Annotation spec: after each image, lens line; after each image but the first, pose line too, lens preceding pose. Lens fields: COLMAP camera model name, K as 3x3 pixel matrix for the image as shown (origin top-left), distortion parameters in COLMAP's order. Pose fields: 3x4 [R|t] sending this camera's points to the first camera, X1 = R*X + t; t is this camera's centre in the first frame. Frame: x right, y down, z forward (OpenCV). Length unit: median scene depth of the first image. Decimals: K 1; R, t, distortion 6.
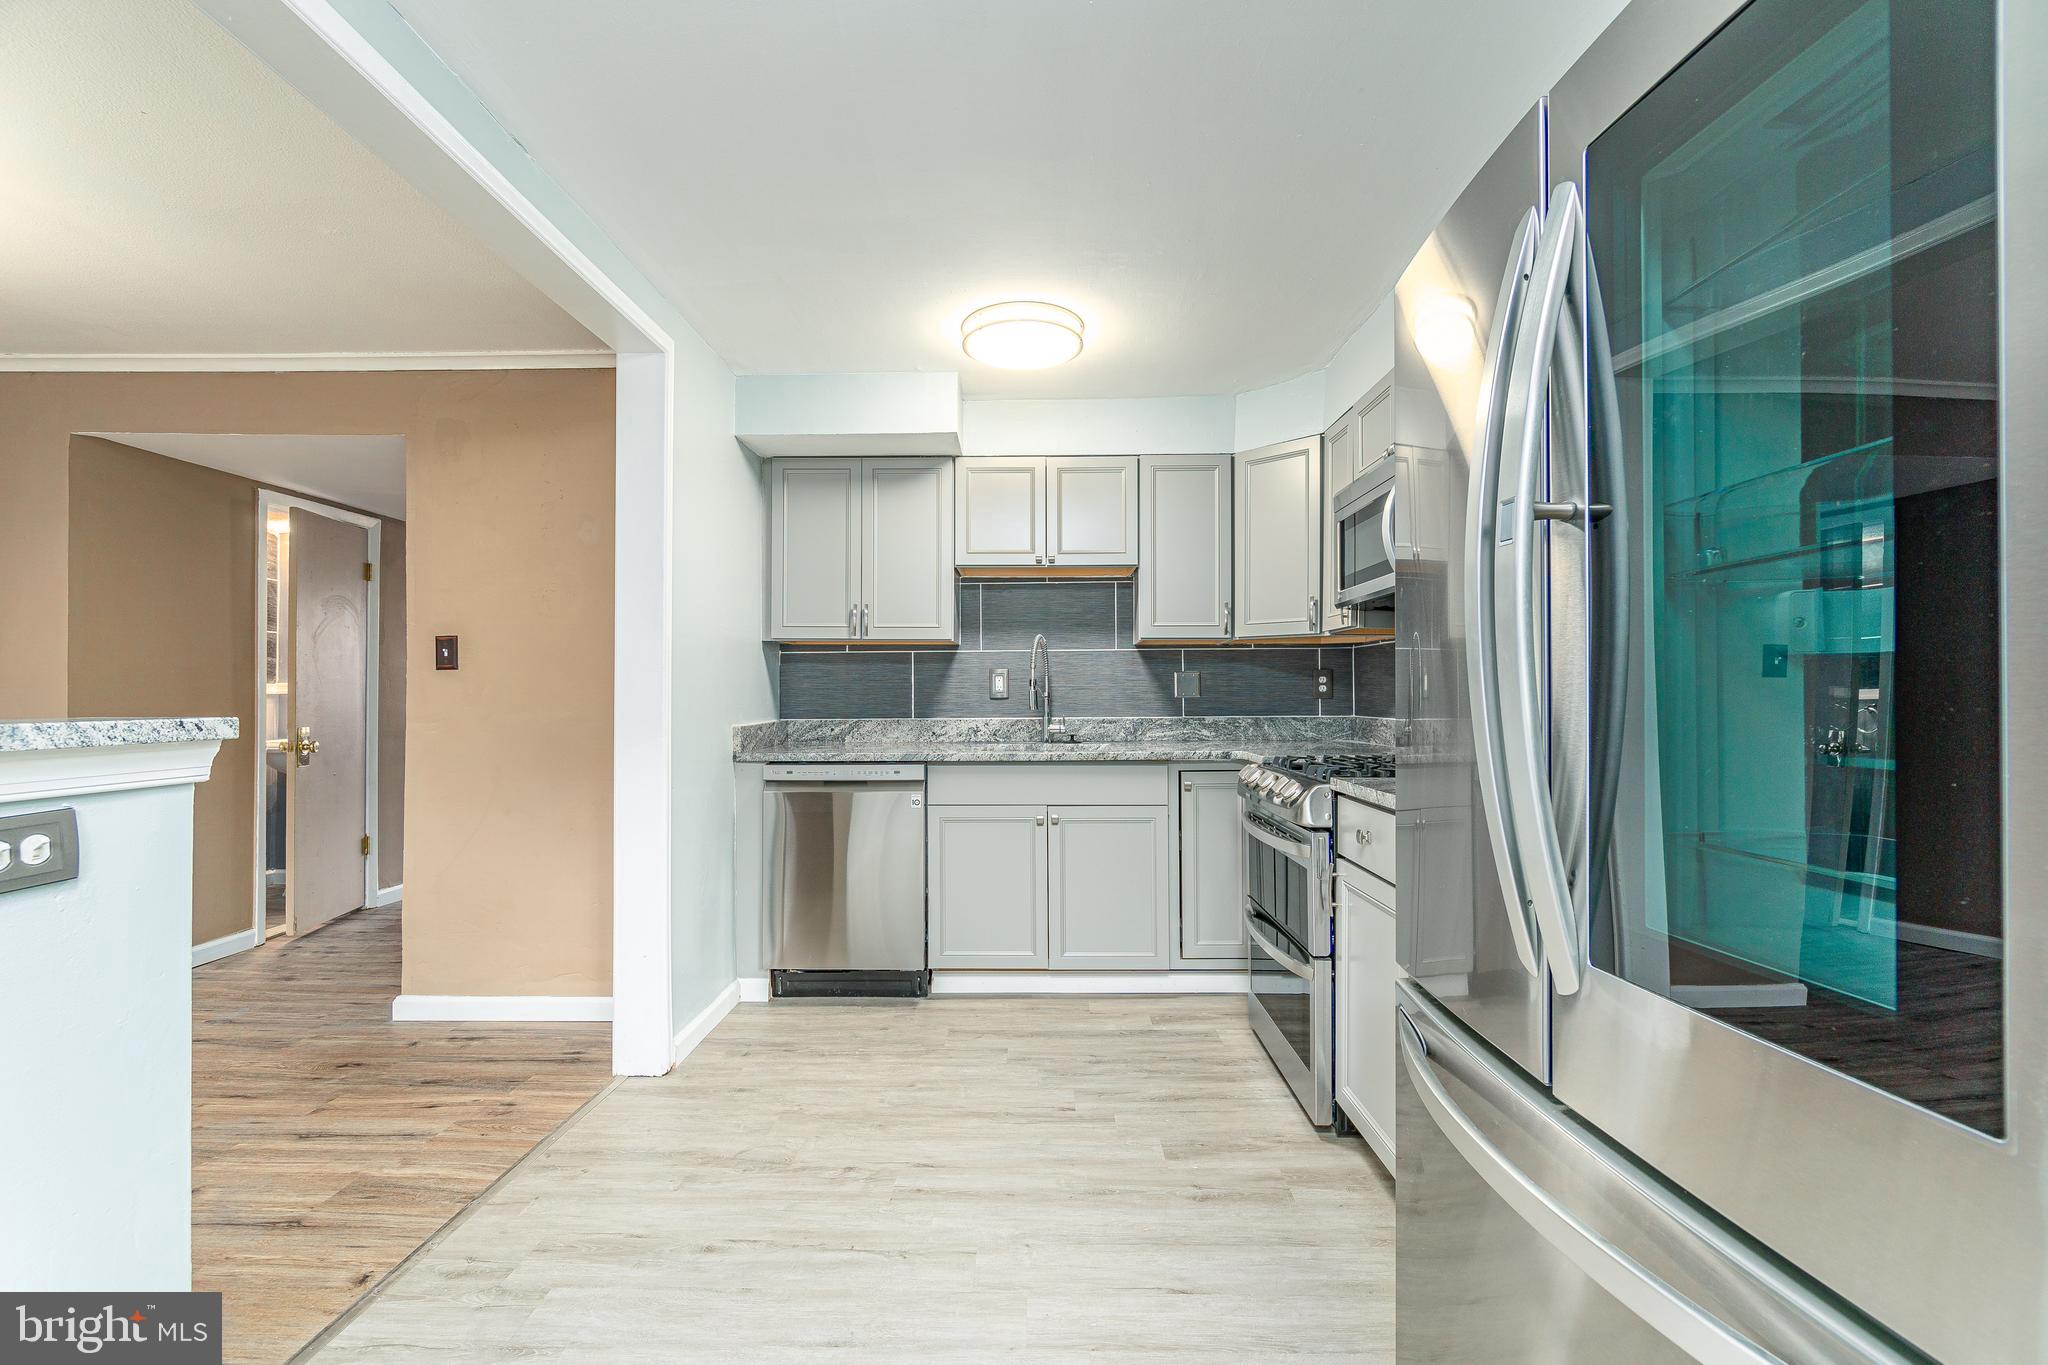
lens RADIAL K [[906.7, 0, 1024.7], [0, 906.7, 690.1], [0, 0, 1]] dist [-0.001179, 0.000096]
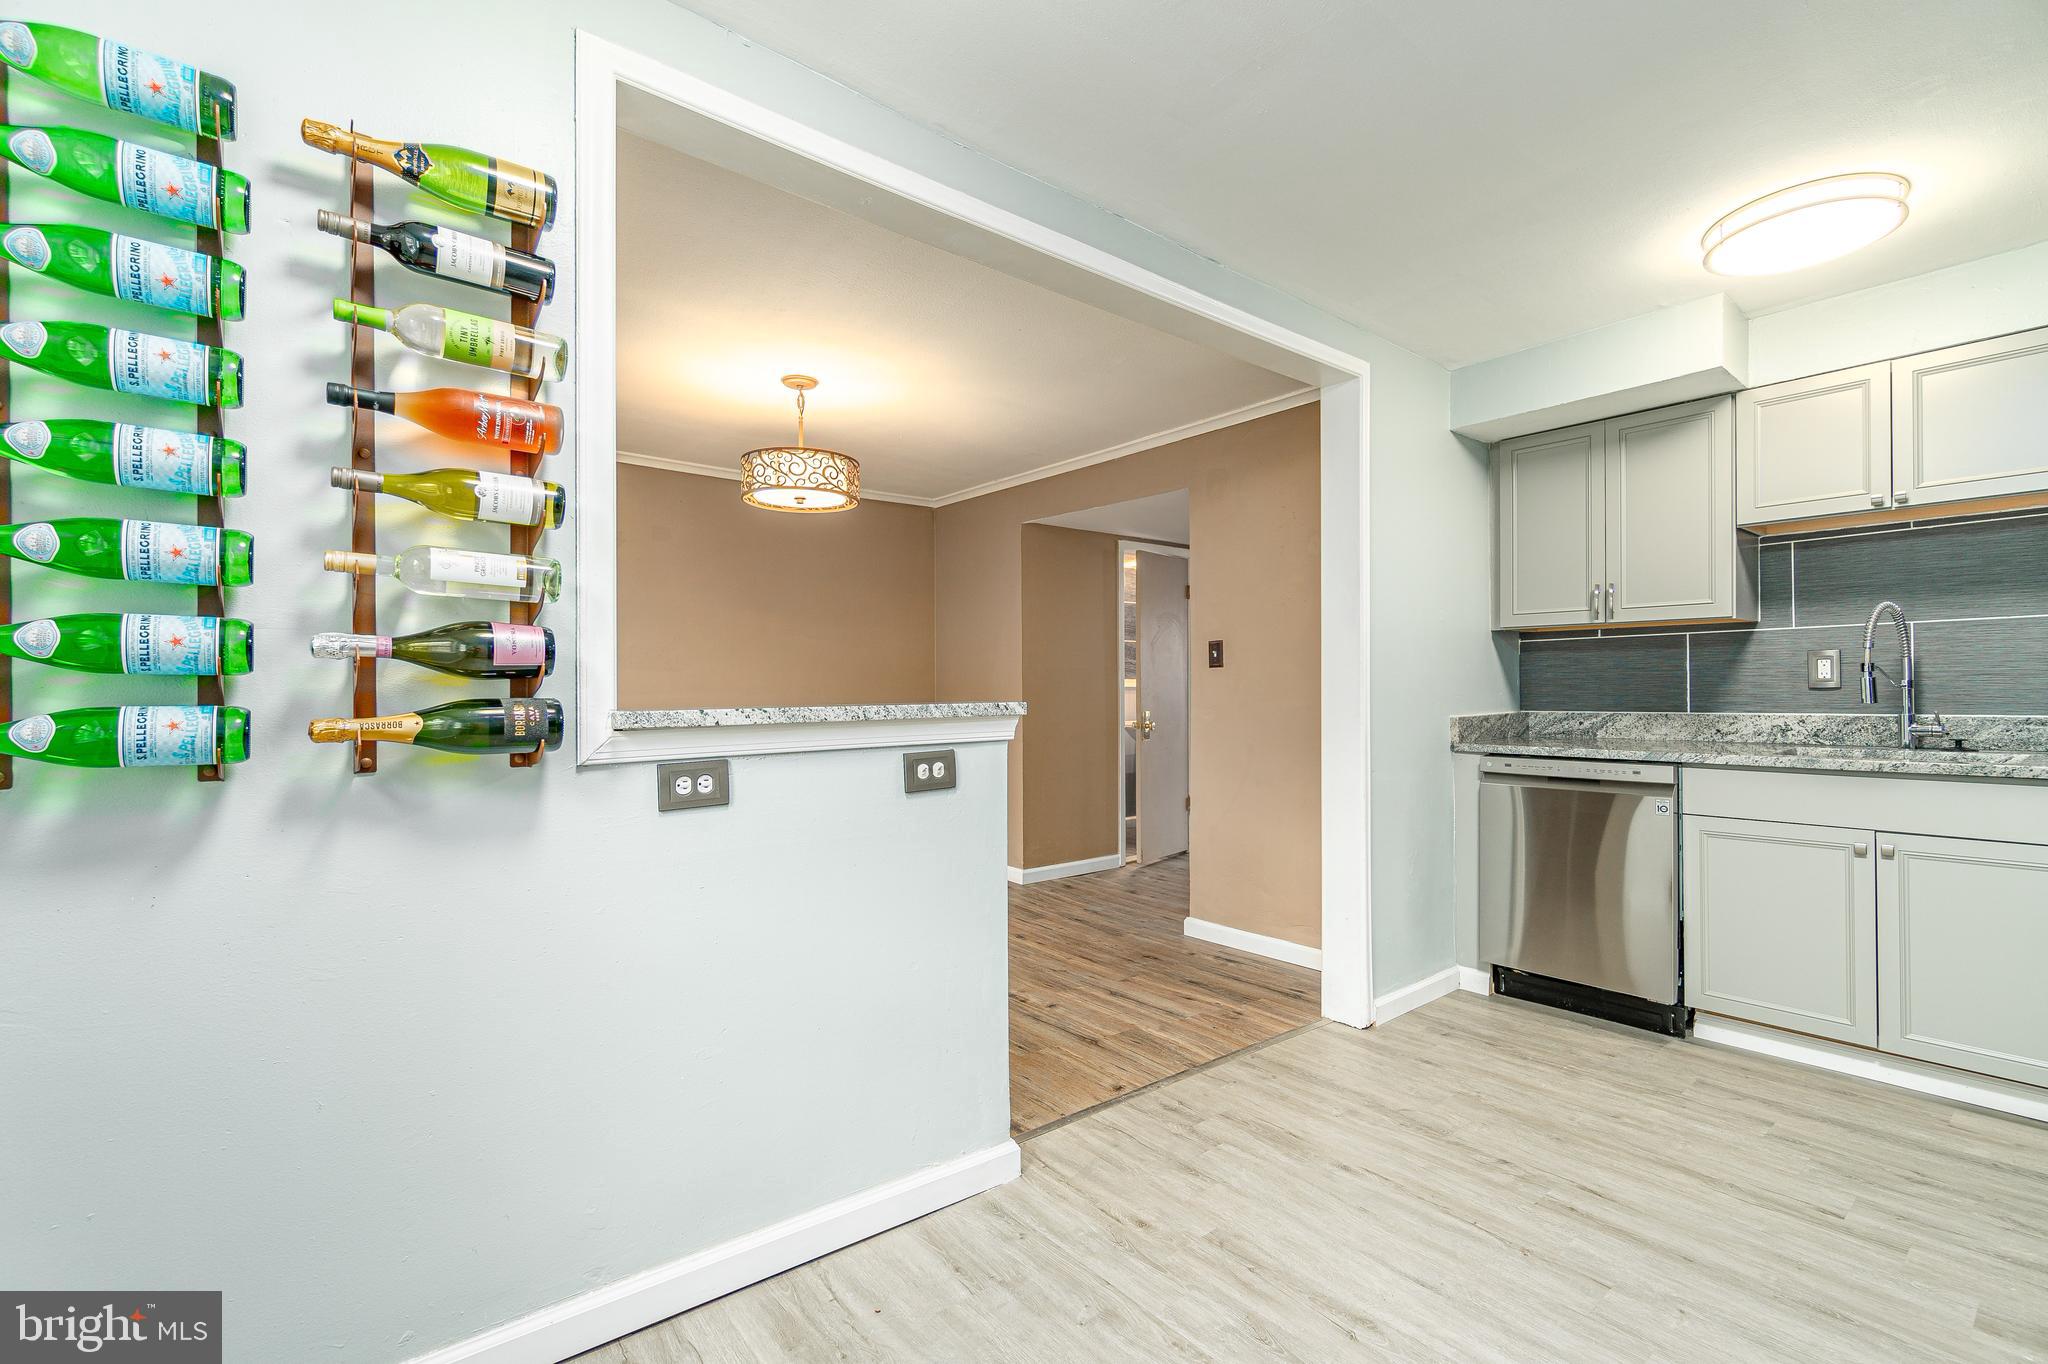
lens RADIAL K [[912.6, 0, 1004.1], [0, 912.6, 688.4], [0, 0, 1]] dist [0.002325, 0.000554]
pose [[0.633751, -0.003162, -0.773531, 0.172996], [0.009771, 0.999945, 0.003918, -0.000982], [0.773476, -0.010041, 0.633746, -0.041058]]
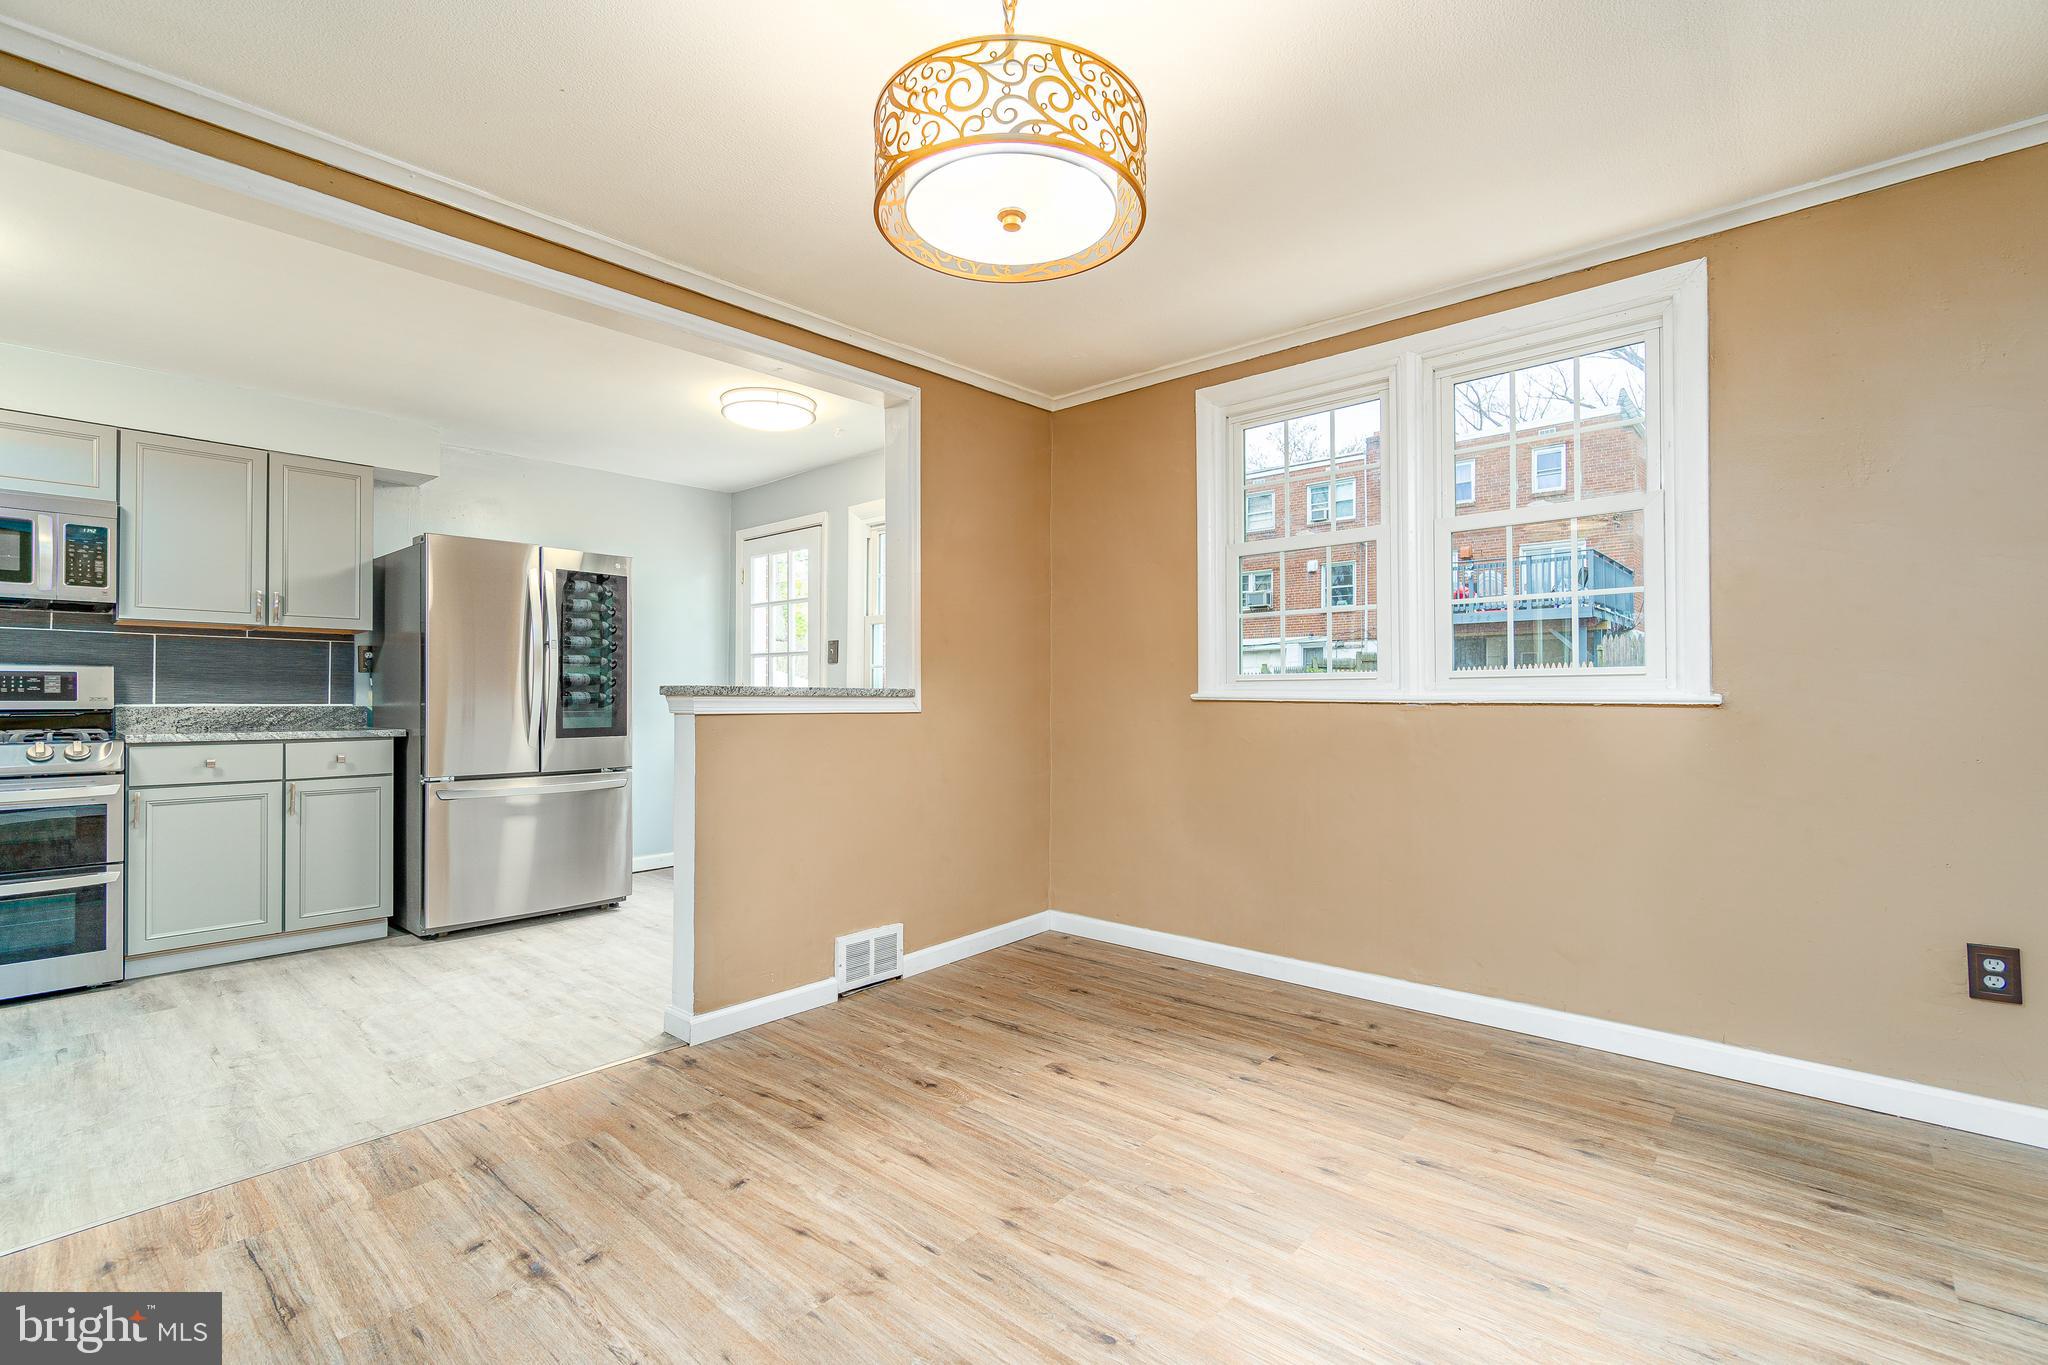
lens RADIAL K [[887.8, 0, 1018.3], [0, 887.8, 691.4], [0, 0, 1]] dist [-0.000123, 0.000238]
pose [[-0.768456, 0.003892, 0.639890, -1.268871], [-0.001714, 0.999965, -0.008141, 0.030264], [-0.639900, -0.007353, -0.768423, 0.906634]]
